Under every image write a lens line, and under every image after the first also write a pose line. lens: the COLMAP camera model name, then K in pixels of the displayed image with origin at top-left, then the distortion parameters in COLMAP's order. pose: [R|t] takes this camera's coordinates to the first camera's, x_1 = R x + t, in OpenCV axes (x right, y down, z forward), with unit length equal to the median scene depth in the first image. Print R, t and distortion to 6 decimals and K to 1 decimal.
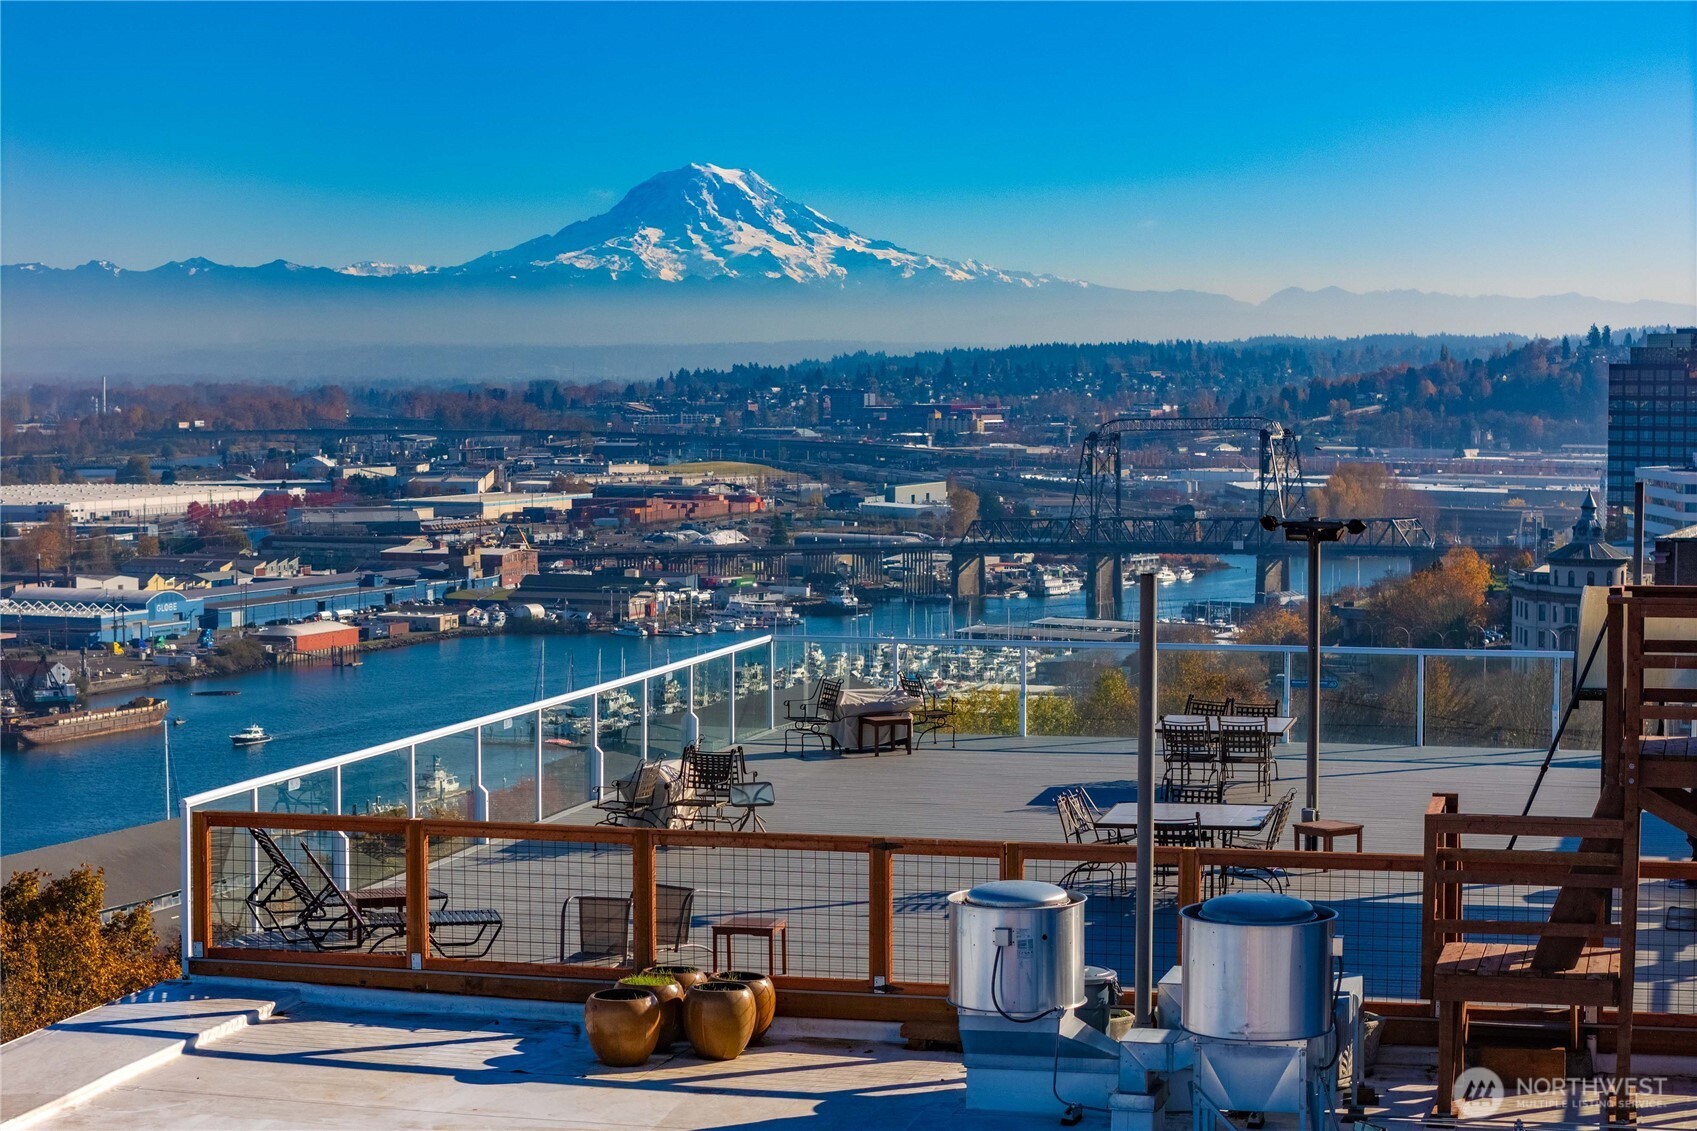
lens RADIAL K [[3498.7, 0, 844.7], [0, 3498.7, 566.8], [0, 0, 1]] dist [-0.086408, 0.000000]
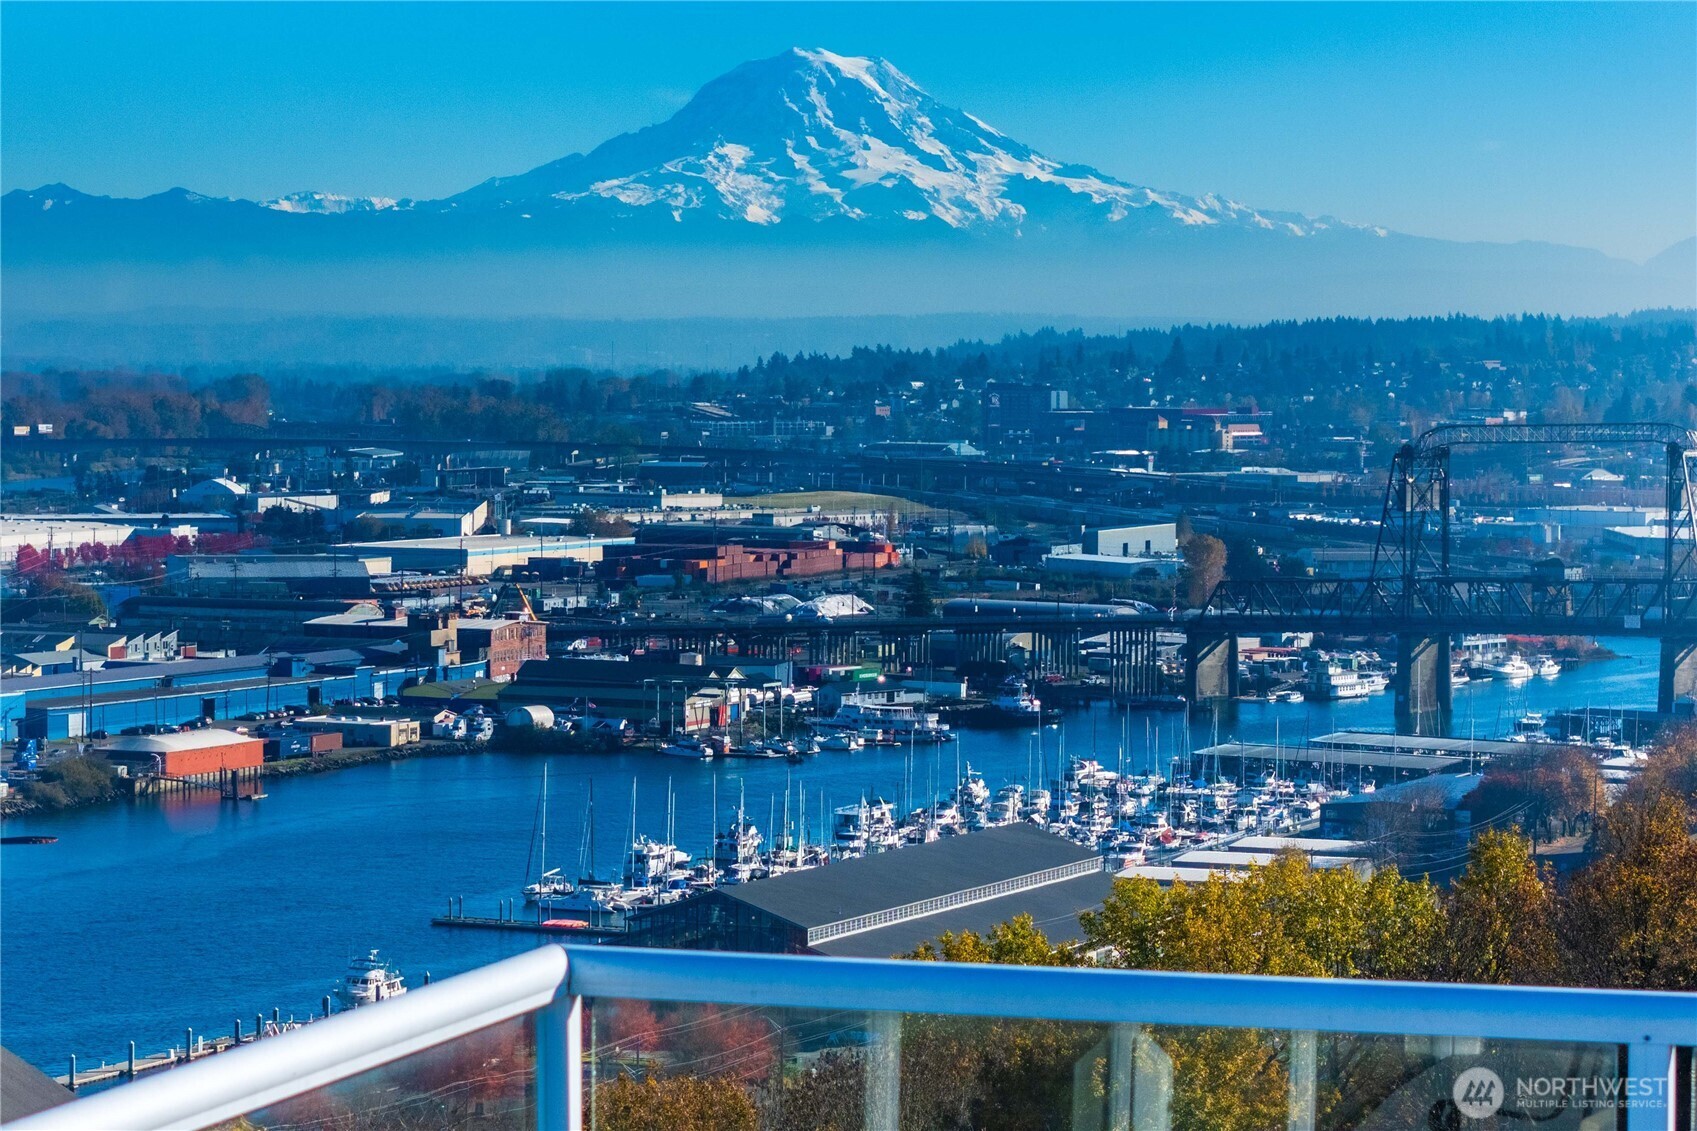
lens RADIAL K [[4042.4, 0, 851.8], [0, 4042.4, 566.5], [0, 0, 1]] dist [-0.136764, 0.000000]
pose [[0.999171, 0.006382, -0.040206, -0.001168], [-0.007361, 0.999679, -0.024246, 0.002488], [0.040038, 0.024522, 0.998897, 0.245138]]
